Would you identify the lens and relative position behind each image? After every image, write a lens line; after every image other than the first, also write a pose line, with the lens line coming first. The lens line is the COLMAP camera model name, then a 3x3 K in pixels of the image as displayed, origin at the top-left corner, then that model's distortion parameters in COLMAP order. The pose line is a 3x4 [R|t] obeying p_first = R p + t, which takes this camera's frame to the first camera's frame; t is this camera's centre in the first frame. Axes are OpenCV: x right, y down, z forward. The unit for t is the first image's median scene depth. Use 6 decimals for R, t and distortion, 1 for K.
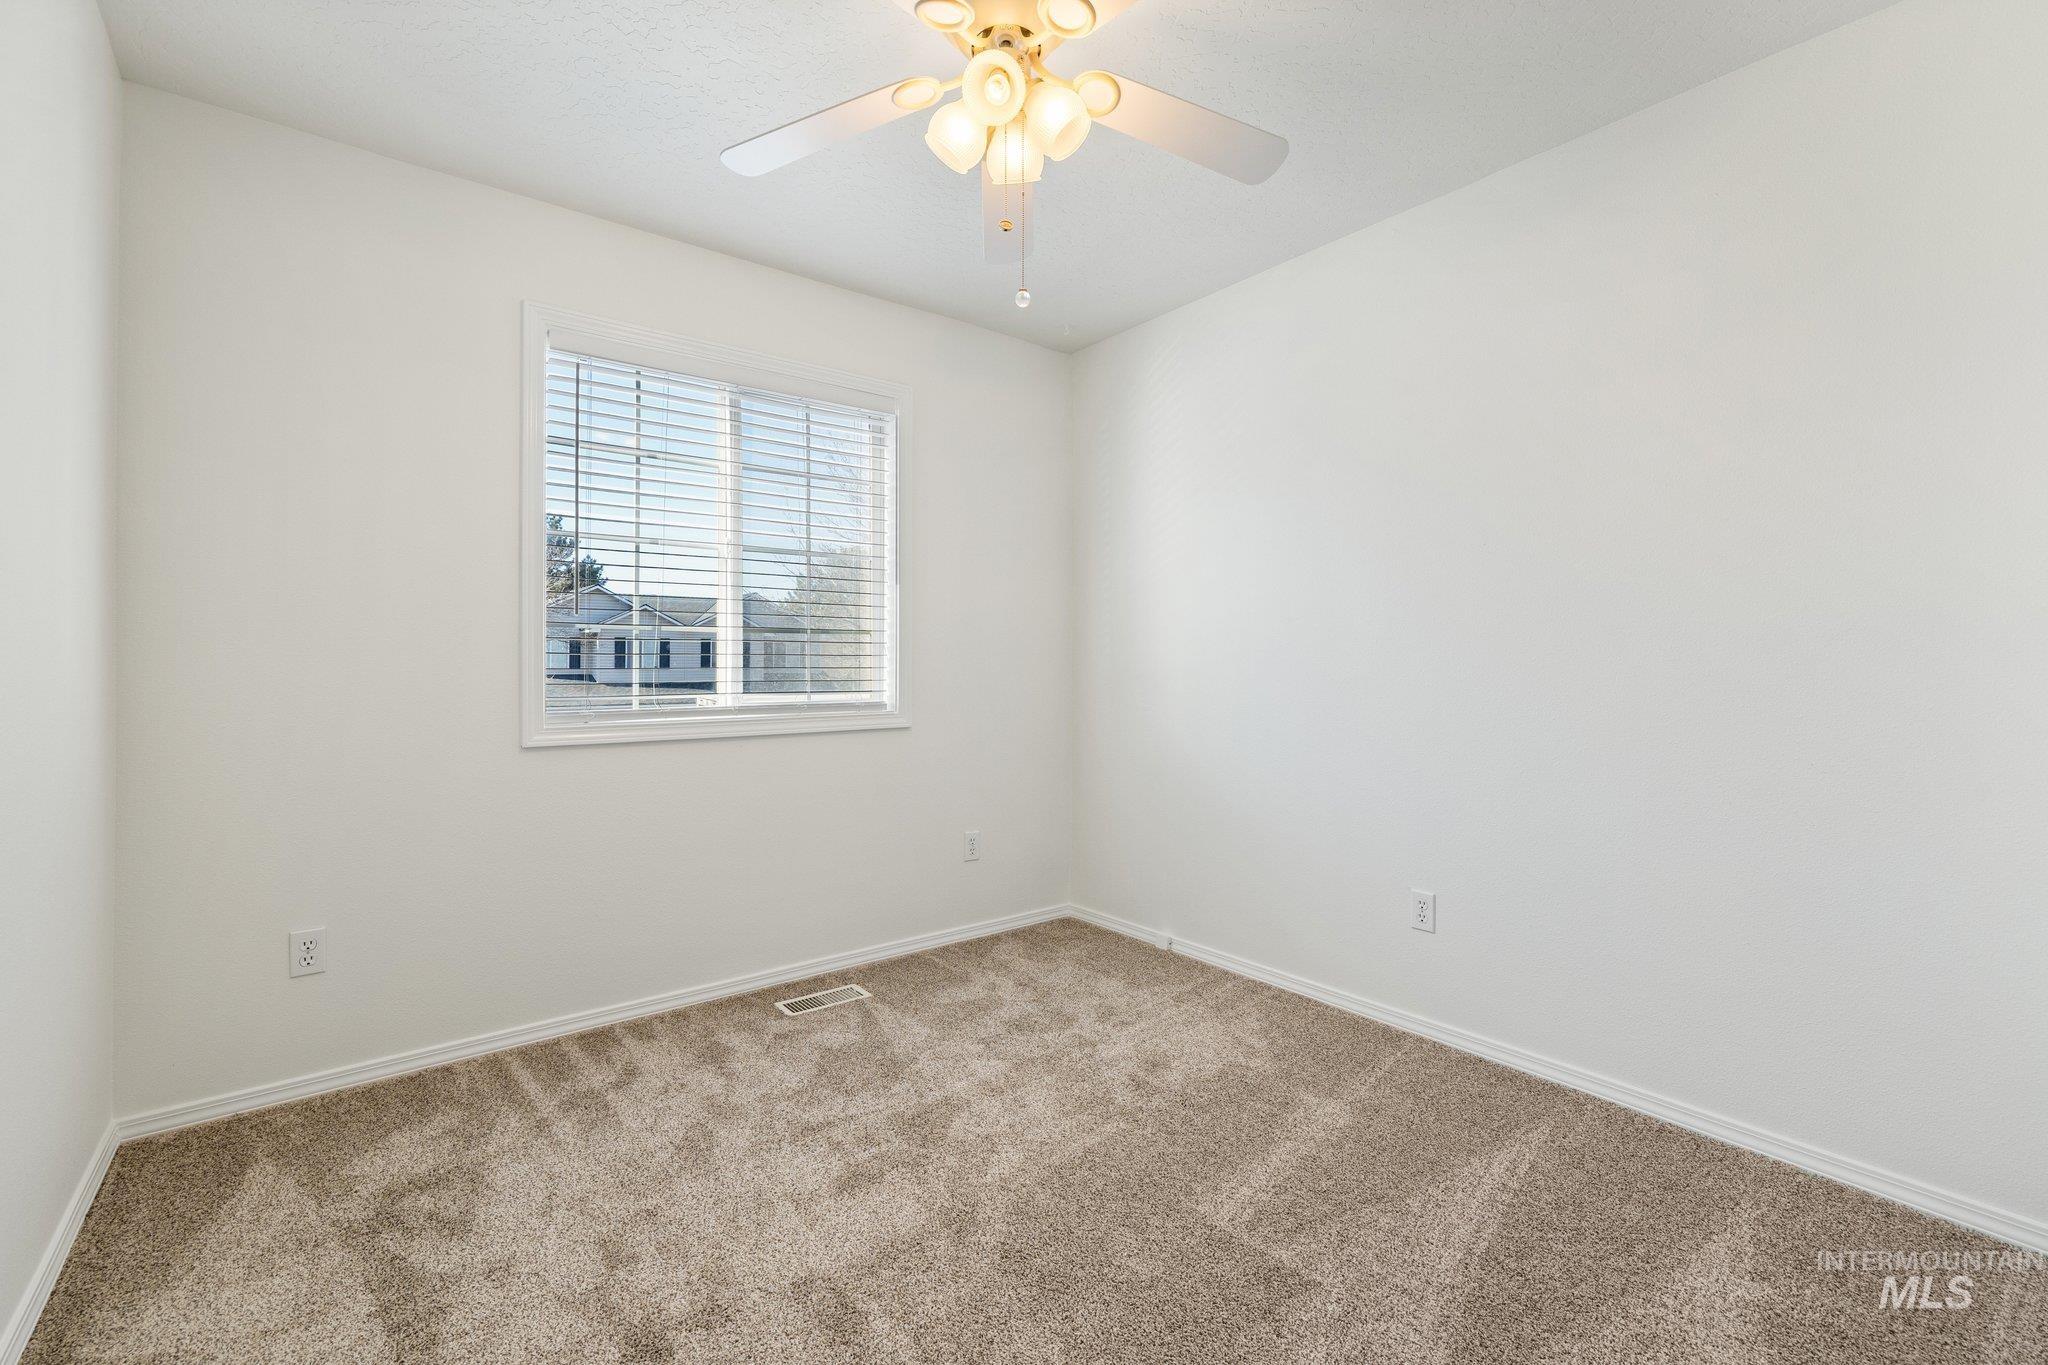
lens RADIAL K [[875.2, 0, 1024.2], [0, 875.2, 667.5], [0, 0, 1]] dist [0.001623, 0.000246]
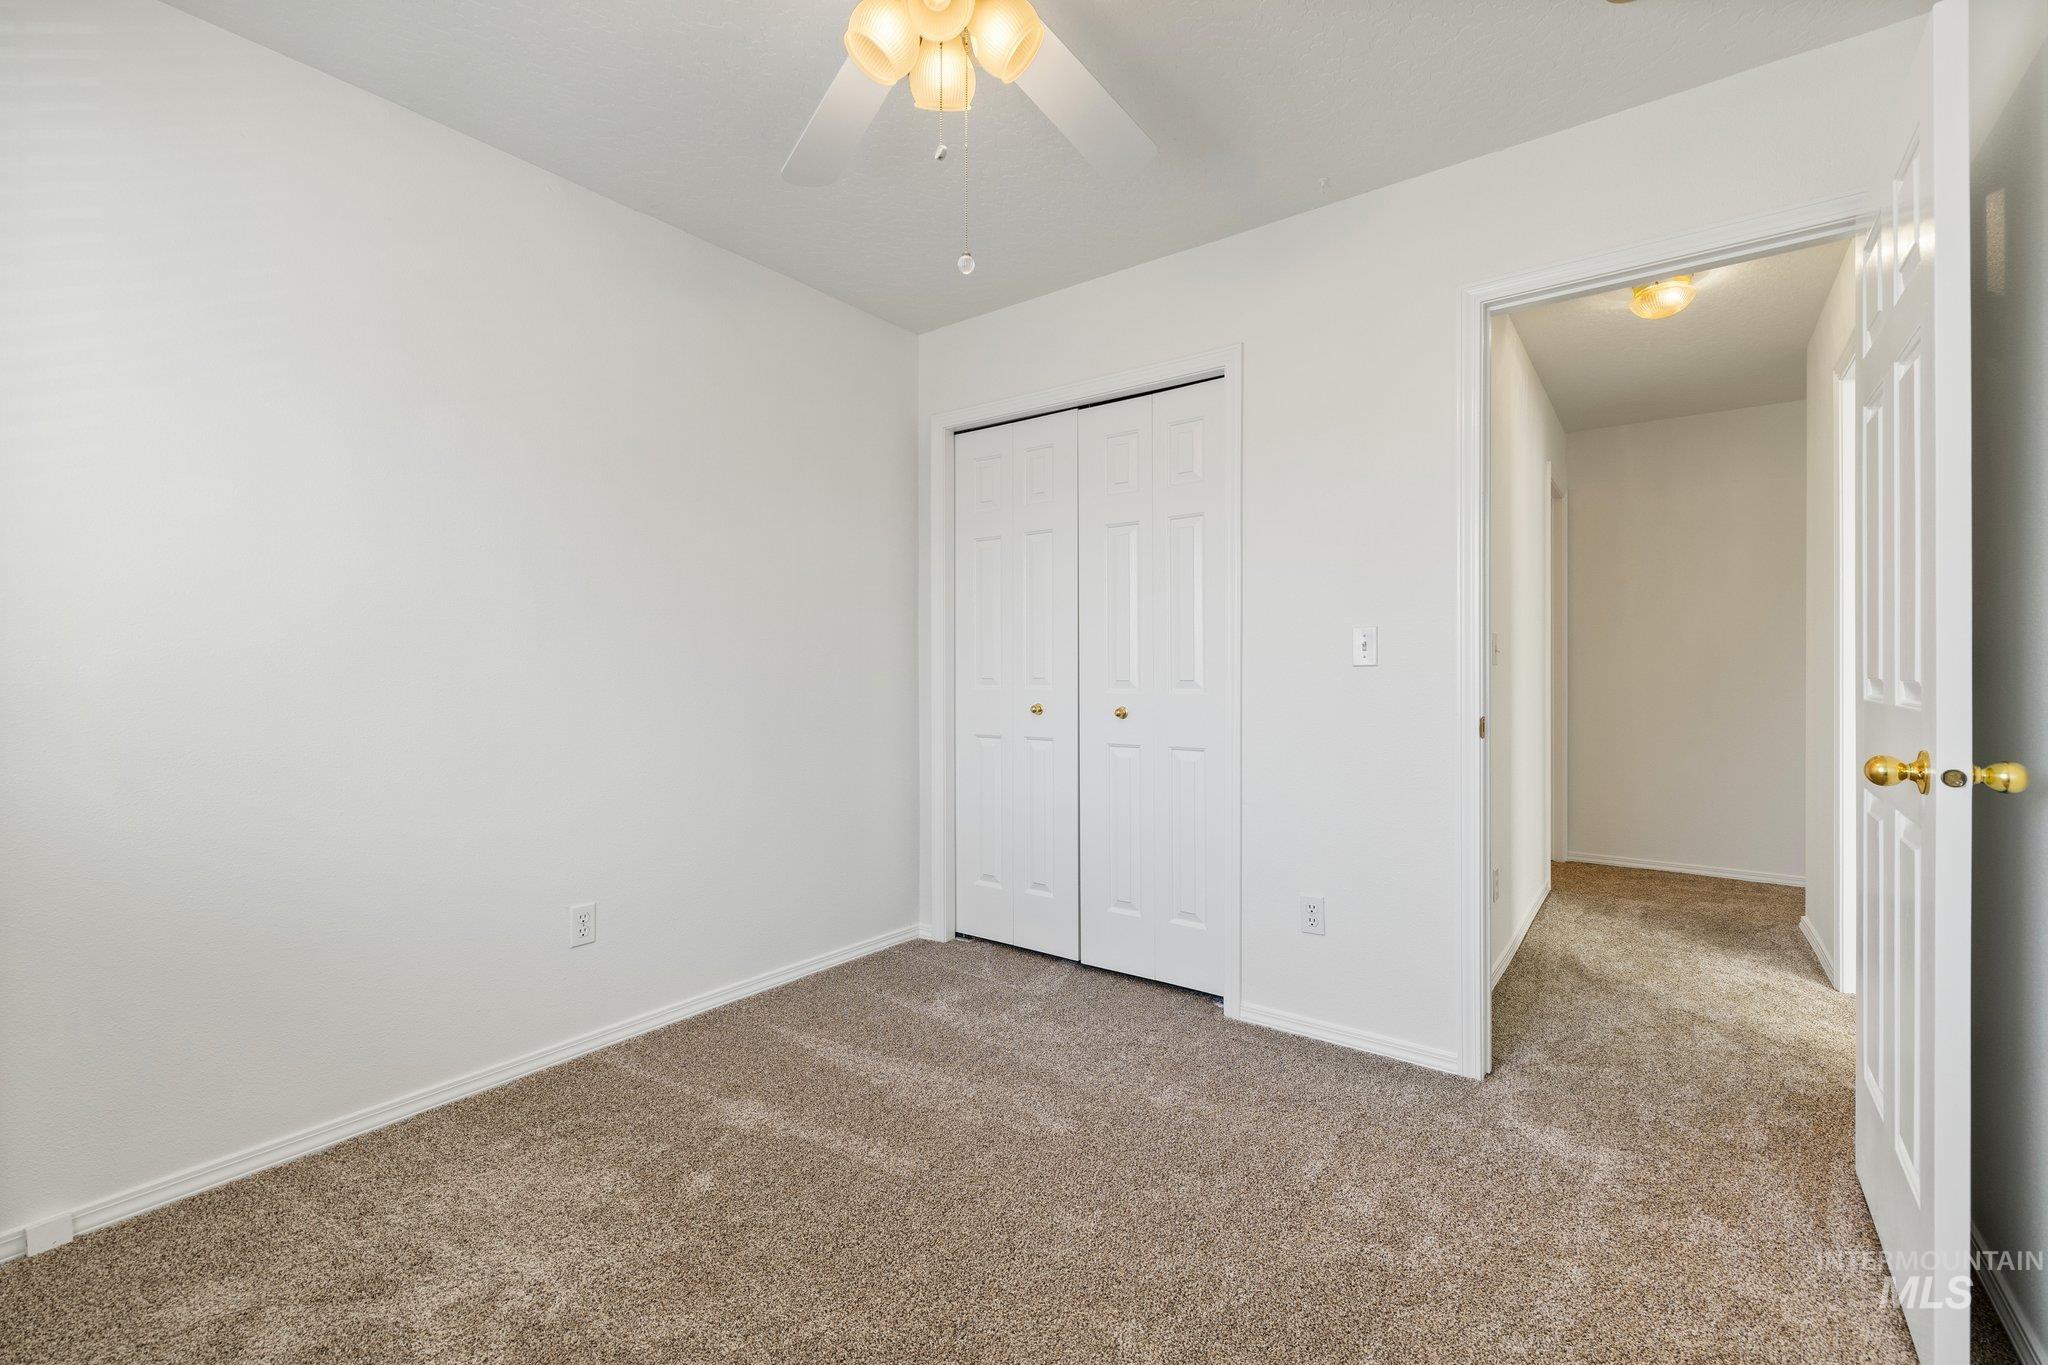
lens RADIAL K [[875.2, 0, 1024.2], [0, 875.2, 667.5], [0, 0, 1]] dist [0.001623, 0.000246]
pose [[-0.261489, -0.002346, 0.965203, -0.613439], [0.006145, 0.999973, 0.004095, -0.001886], [-0.965187, 0.007002, -0.261468, 0.812740]]
